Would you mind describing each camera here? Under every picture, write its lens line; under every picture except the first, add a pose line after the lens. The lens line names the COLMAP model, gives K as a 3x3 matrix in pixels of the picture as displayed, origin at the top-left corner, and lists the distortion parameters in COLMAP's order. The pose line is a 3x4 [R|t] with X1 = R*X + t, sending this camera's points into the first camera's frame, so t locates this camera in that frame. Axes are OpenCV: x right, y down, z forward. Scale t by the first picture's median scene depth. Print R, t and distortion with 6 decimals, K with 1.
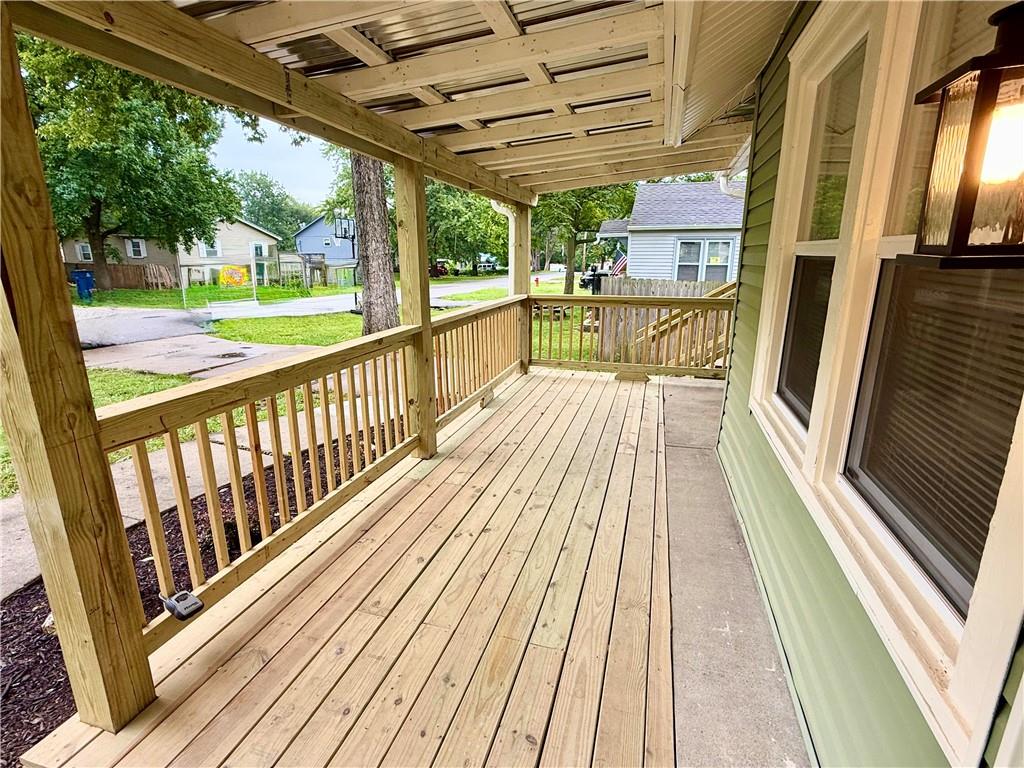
lens RADIAL K [[497.7, 0, 512.8], [0, 497.7, 383.1], [0, 0, 1]] dist [-0.004101, -0.000519]
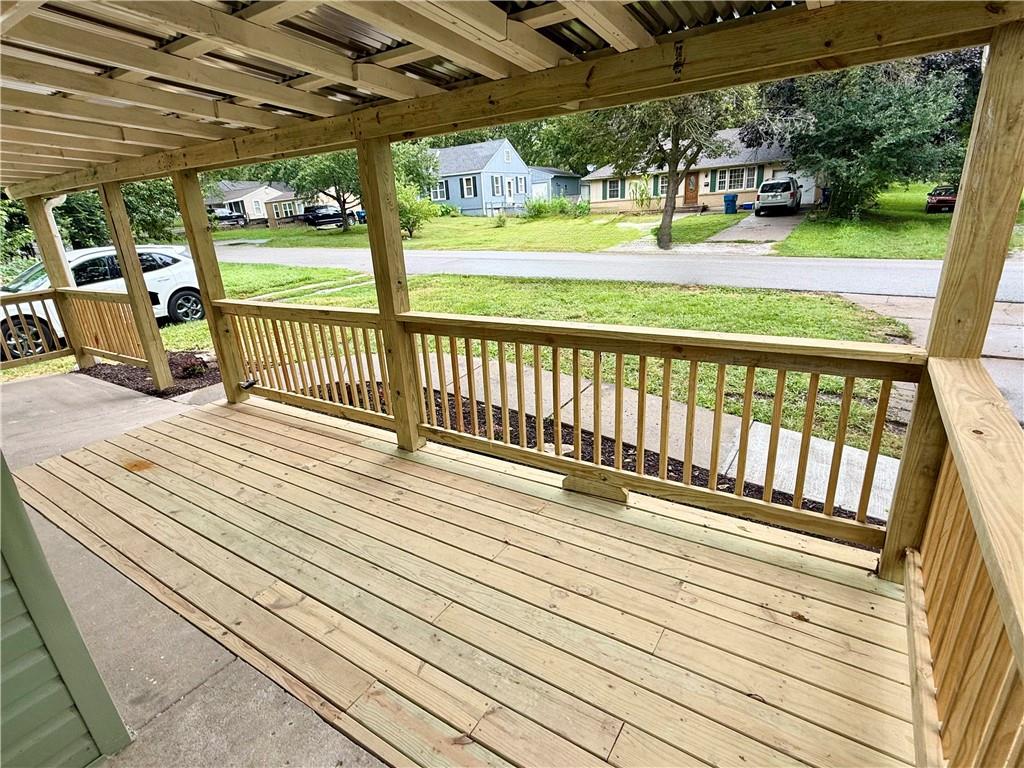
lens RADIAL K [[497.7, 0, 512.7], [0, 497.7, 386.4], [0, 0, 1]] dist [-0.004101, -0.000519]
pose [[-0.272135, 0.332590, -0.902954, 0.753476], [-0.185483, 0.902641, 0.388376, -0.464360], [0.944213, 0.273174, -0.183950, 1.628188]]
